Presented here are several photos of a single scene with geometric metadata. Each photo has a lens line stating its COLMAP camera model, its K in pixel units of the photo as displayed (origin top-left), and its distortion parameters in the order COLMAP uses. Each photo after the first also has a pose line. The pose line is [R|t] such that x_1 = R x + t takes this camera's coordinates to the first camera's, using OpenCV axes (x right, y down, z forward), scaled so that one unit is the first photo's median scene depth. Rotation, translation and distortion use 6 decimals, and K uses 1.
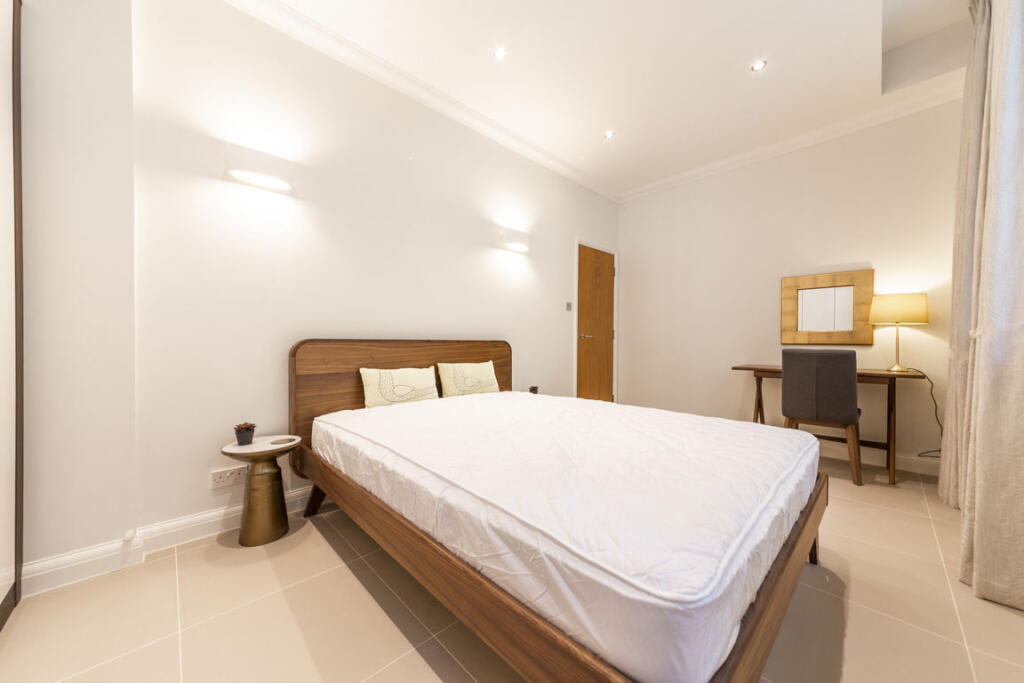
lens RADIAL K [[362.0, 0, 514.1], [0, 362.0, 336.9], [0, 0, 1]] dist [0.000053, -0.000003]
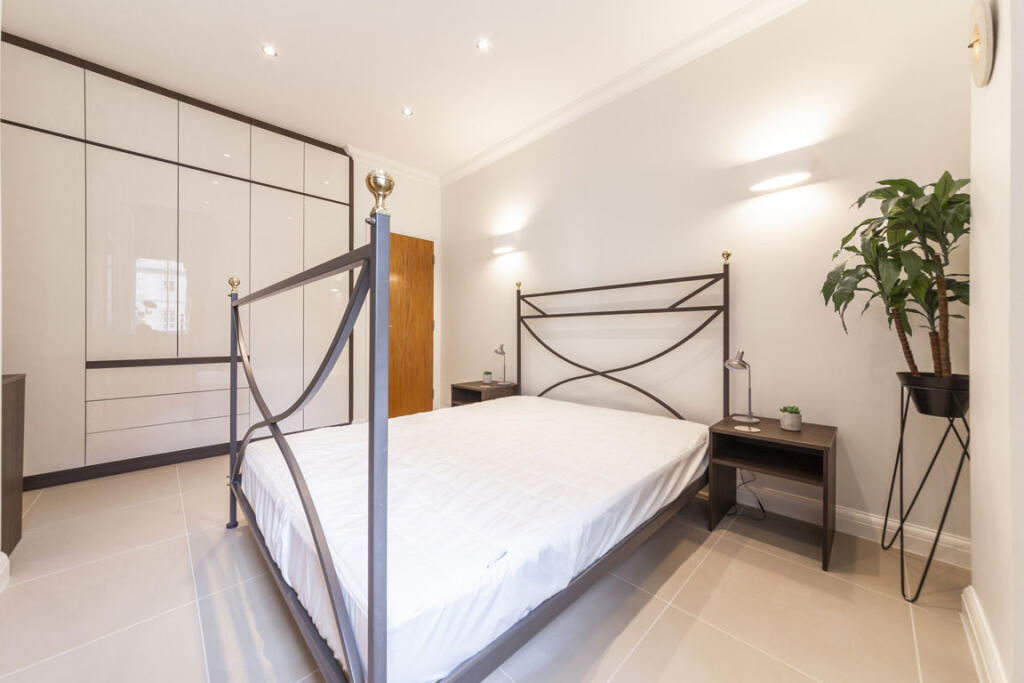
lens RADIAL K [[362.0, 0, 514.1], [0, 362.0, 336.9], [0, 0, 1]] dist [0.000053, -0.000003]
pose [[0.007886, -0.010113, -0.999918, 0.657831], [-0.011155, 0.999886, -0.010201, 0.016767], [0.999907, 0.011234, 0.007773, 0.649098]]
